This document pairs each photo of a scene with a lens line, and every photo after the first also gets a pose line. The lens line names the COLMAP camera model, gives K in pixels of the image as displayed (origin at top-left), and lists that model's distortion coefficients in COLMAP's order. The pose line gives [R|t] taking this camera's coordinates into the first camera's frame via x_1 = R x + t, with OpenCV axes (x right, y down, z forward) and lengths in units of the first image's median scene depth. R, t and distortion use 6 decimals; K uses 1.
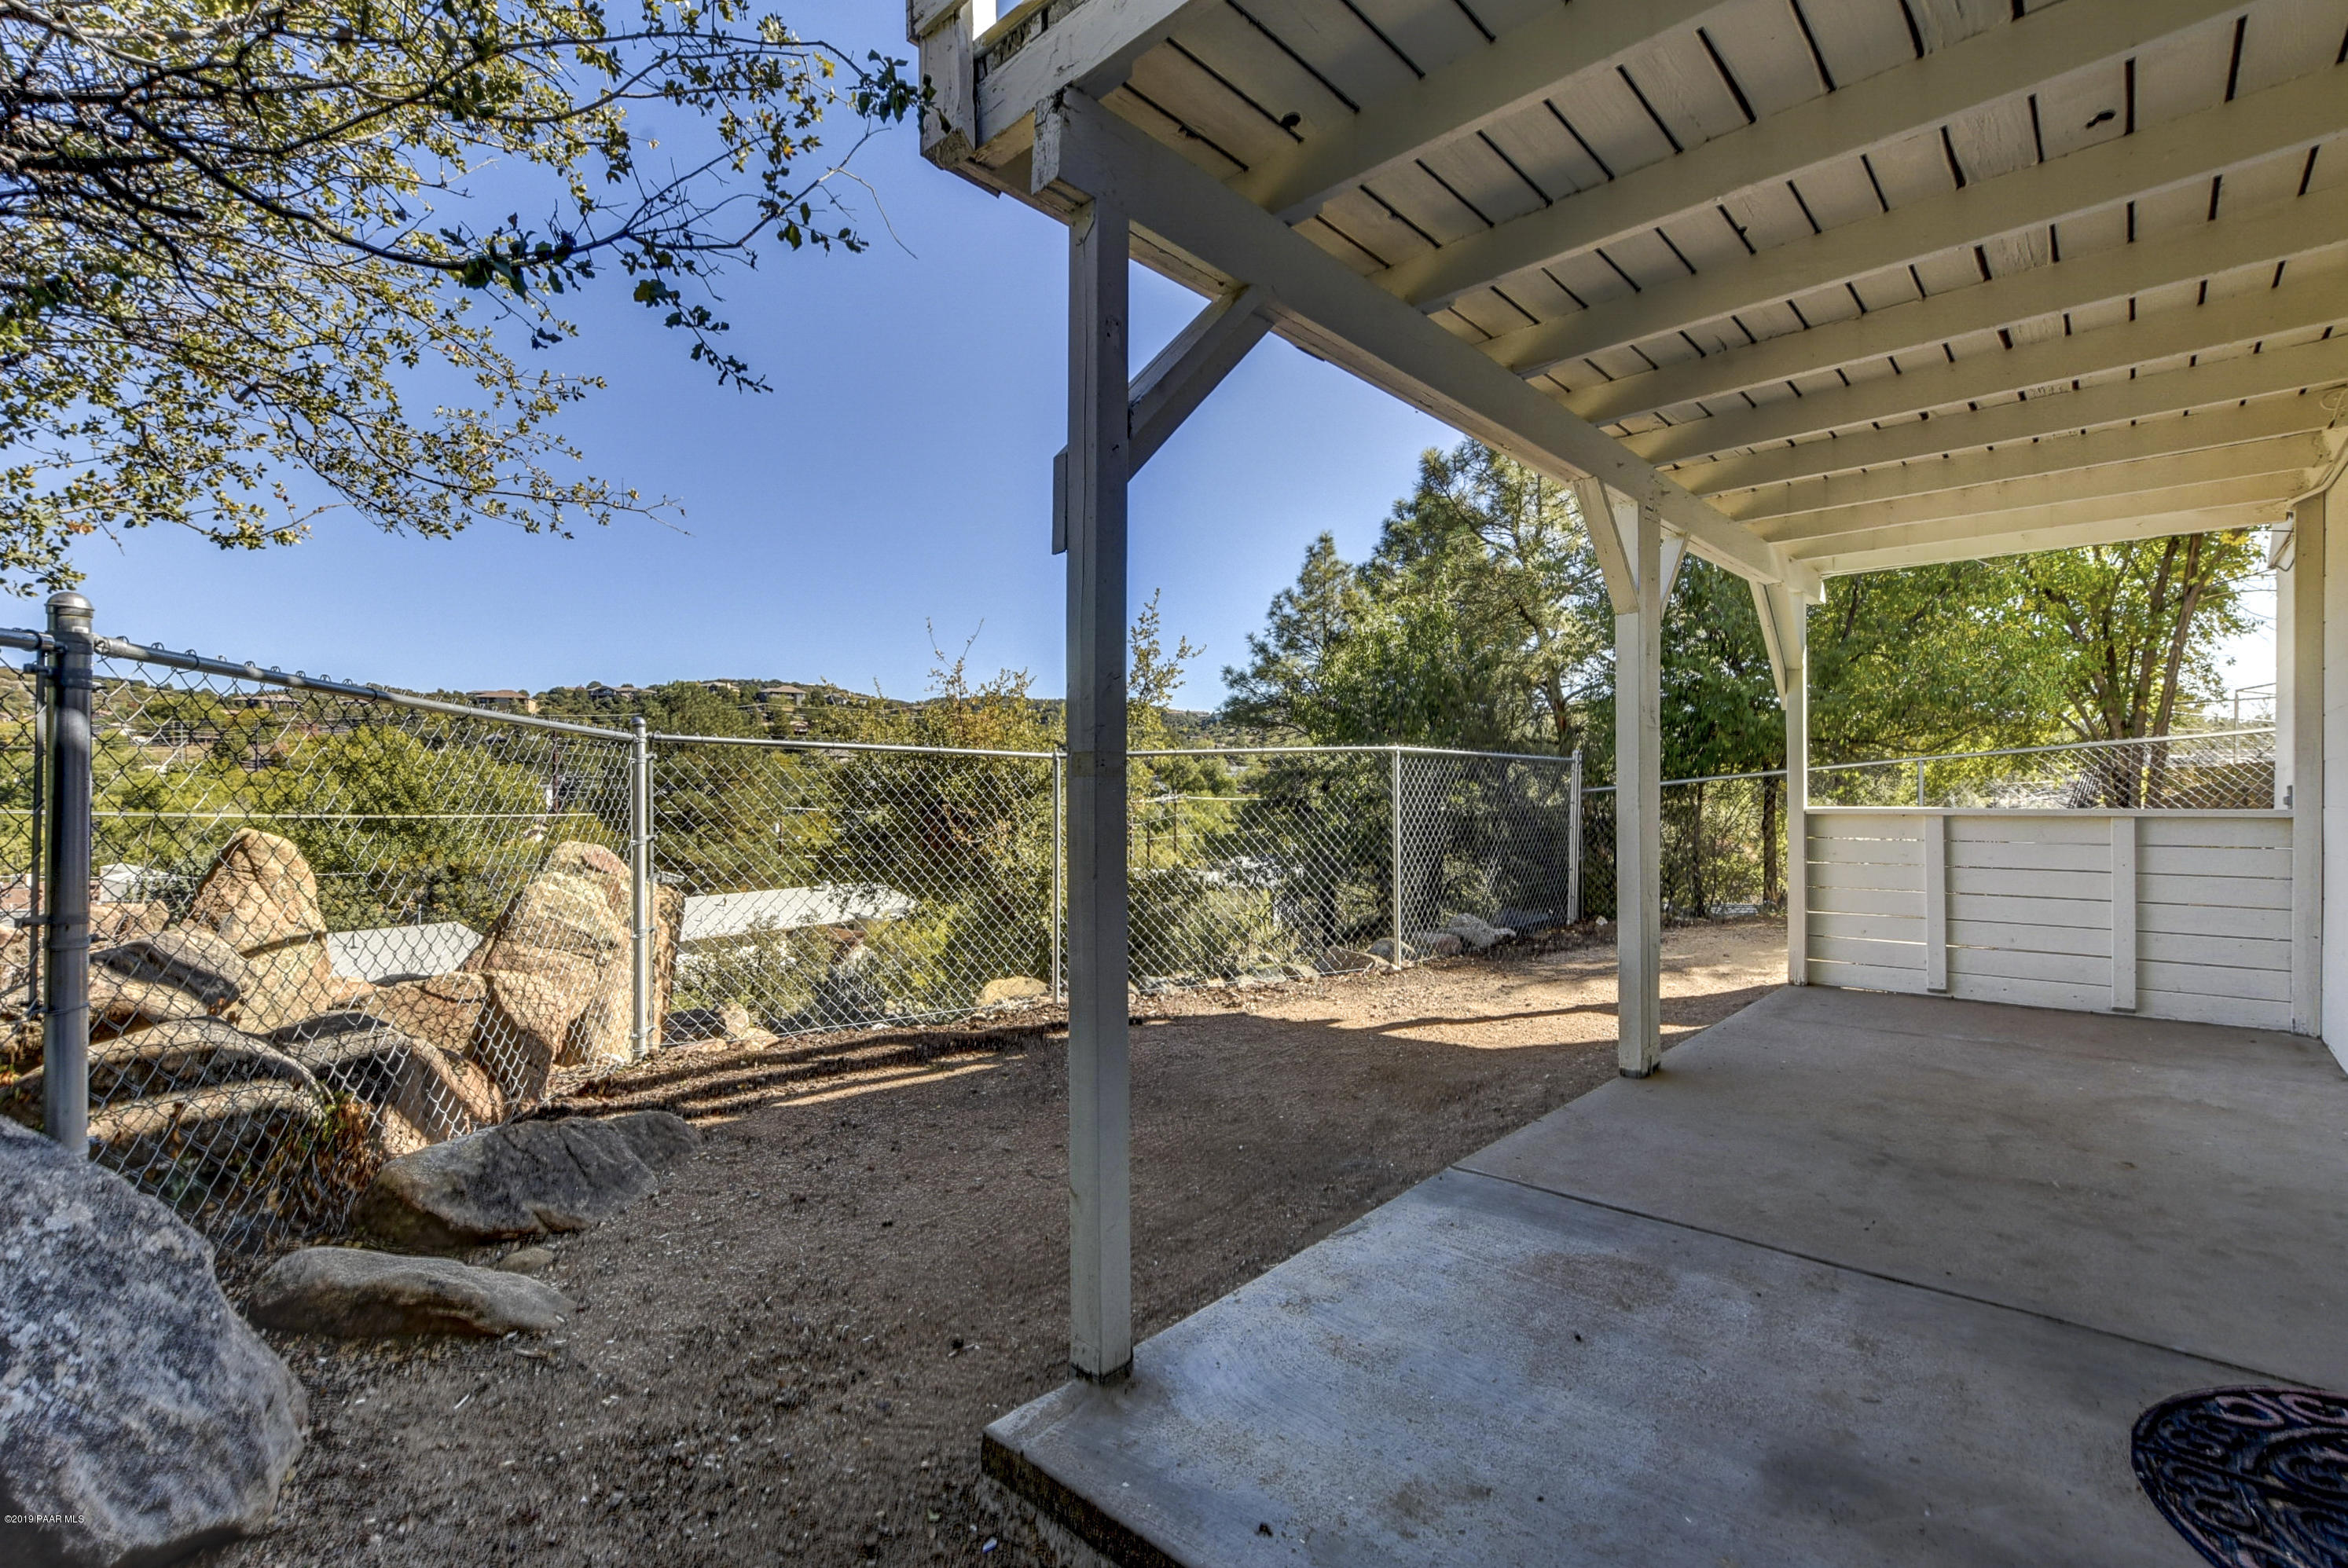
lens RADIAL K [[1036.7, 0, 1173.0], [0, 1036.7, 800.0], [0, 0, 1]] dist [-0.014493, 0.000241]
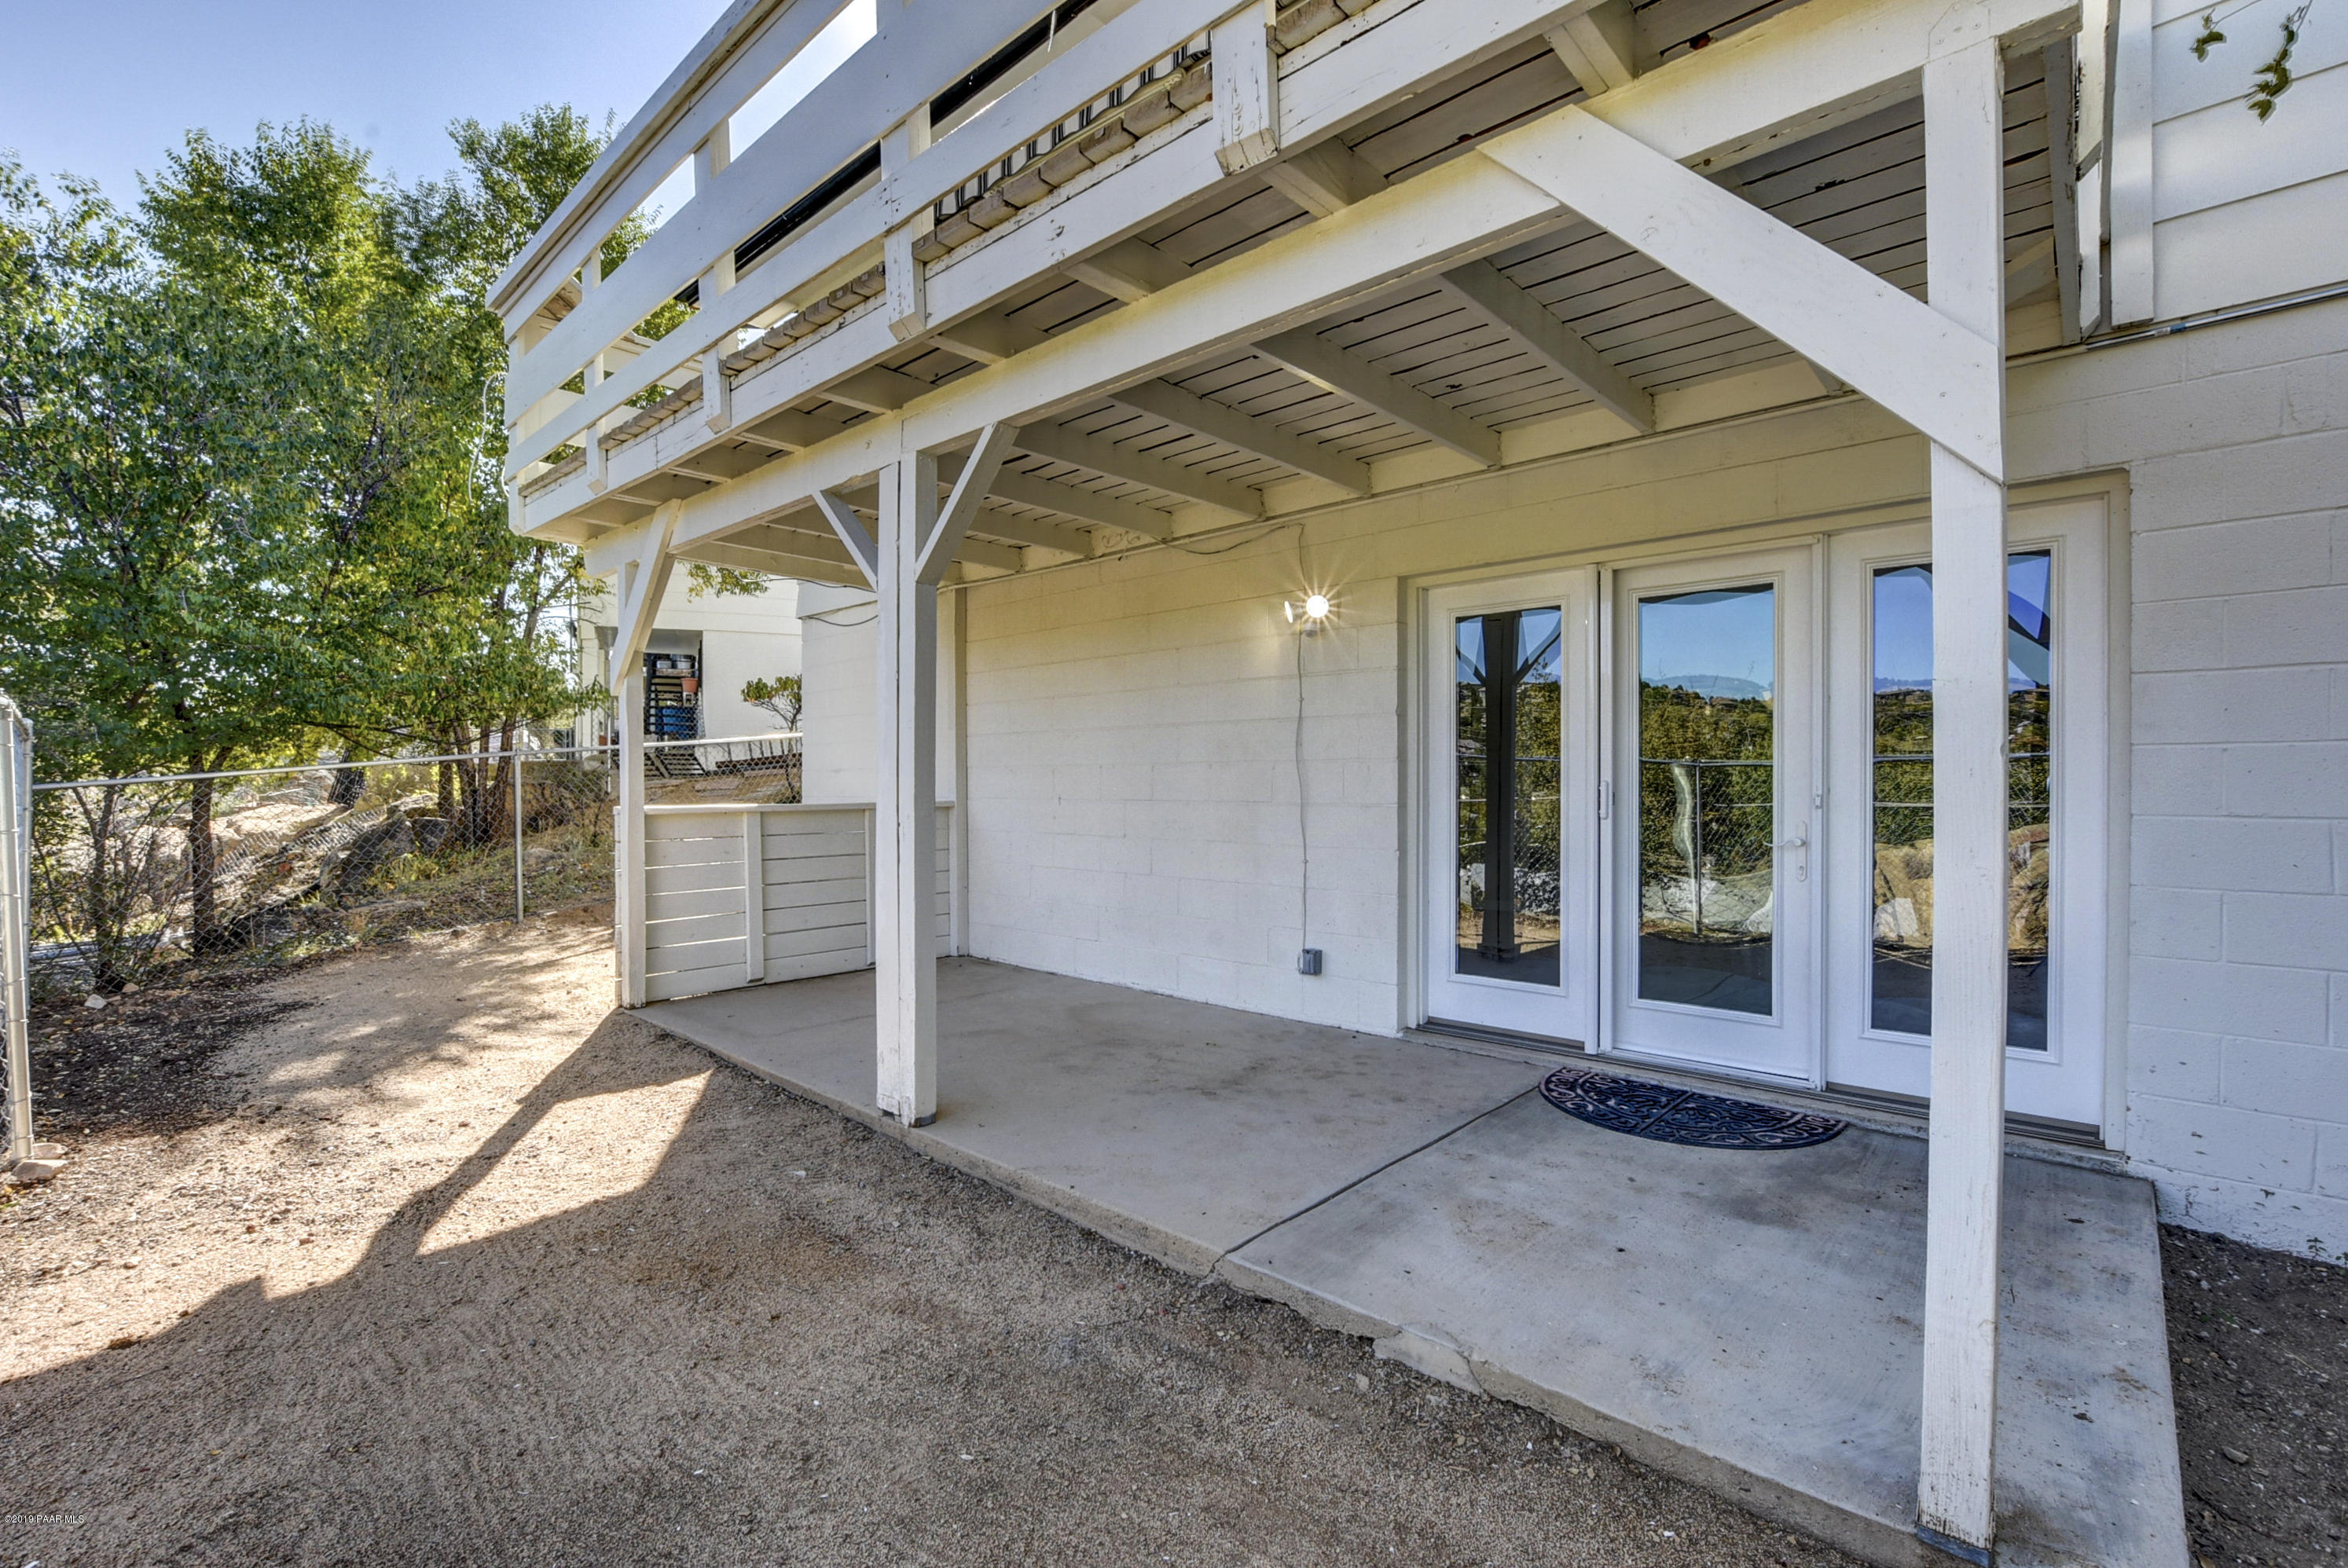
lens RADIAL K [[1038.9, 0, 1170.7], [0, 1038.9, 793.7], [0, 0, 1]] dist [-0.014616, 0.001154]
pose [[-0.013761, -0.007714, 0.999876, -0.304285], [0.005374, 0.999955, 0.007788, -0.009127], [-0.999891, 0.005480, -0.013719, 0.582488]]
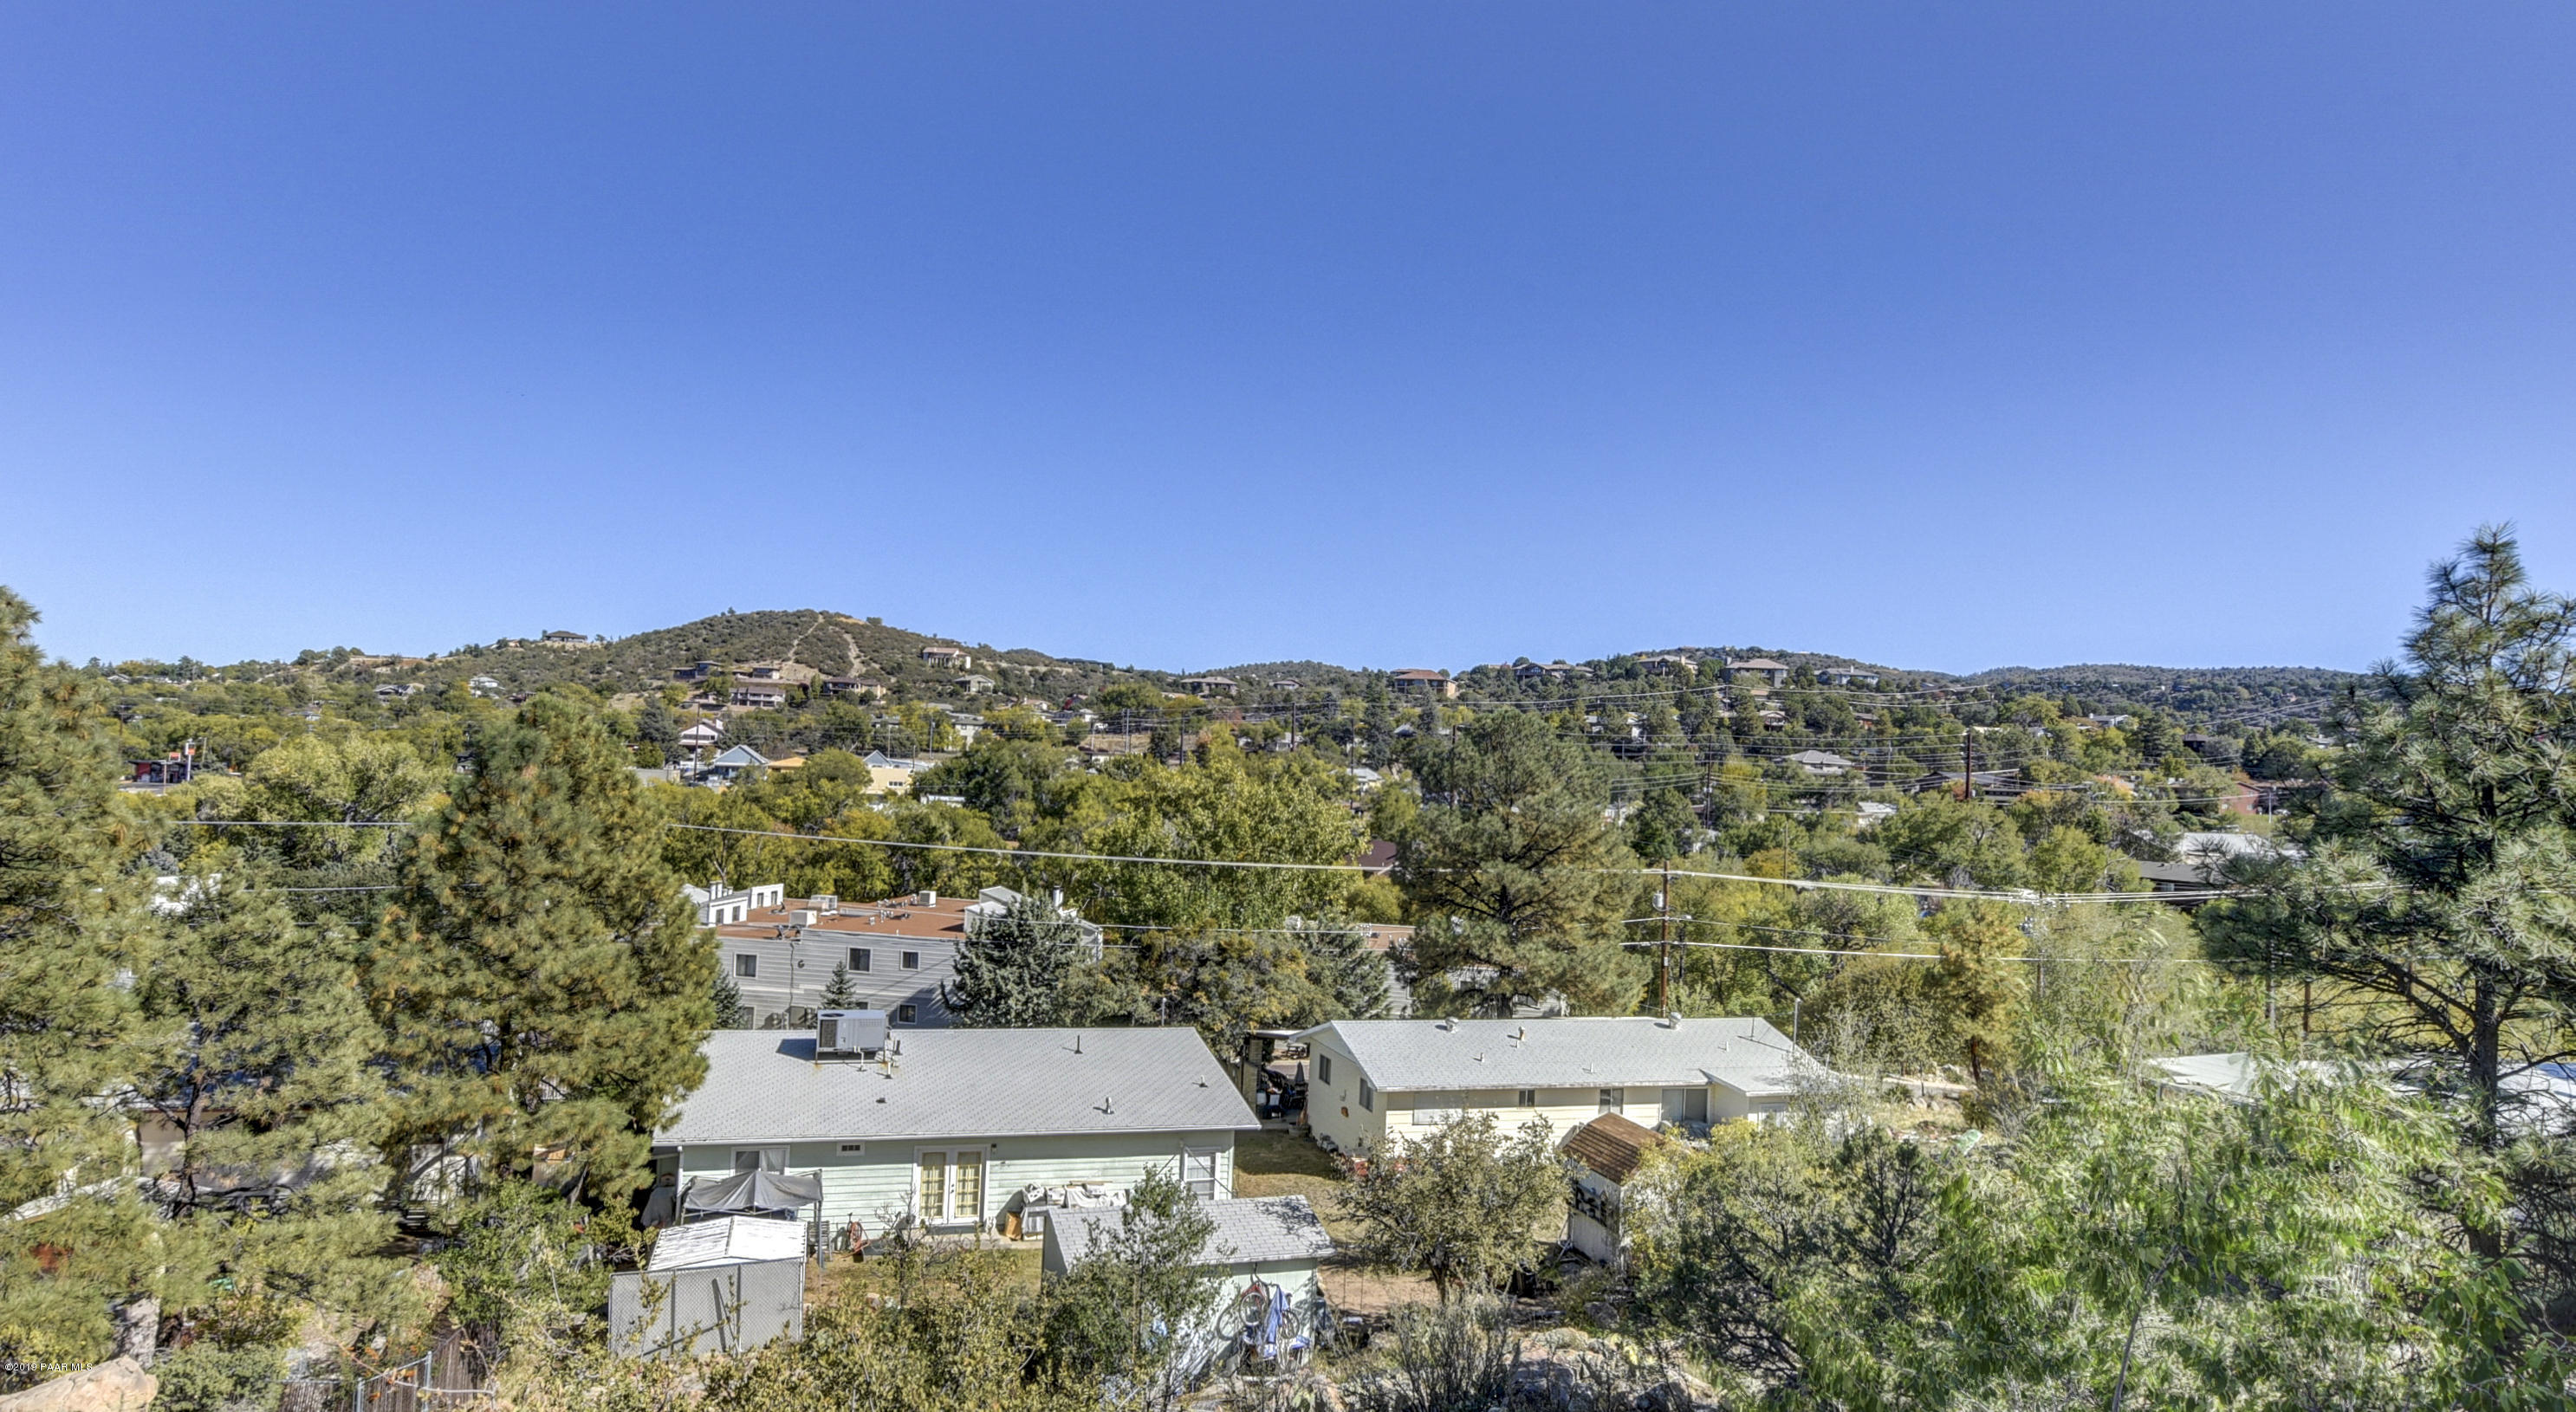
lens RADIAL K [[1473.4, 0, 1263.6], [0, 1473.4, 717.1], [0, 0, 1]] dist [-0.023461, 0.026339]
pose [[0.772330, 0.006578, -0.635187, 0.567739], [-0.048982, 0.997586, -0.049227, -0.526241], [0.633330, 0.069132, 0.770788, 0.967069]]
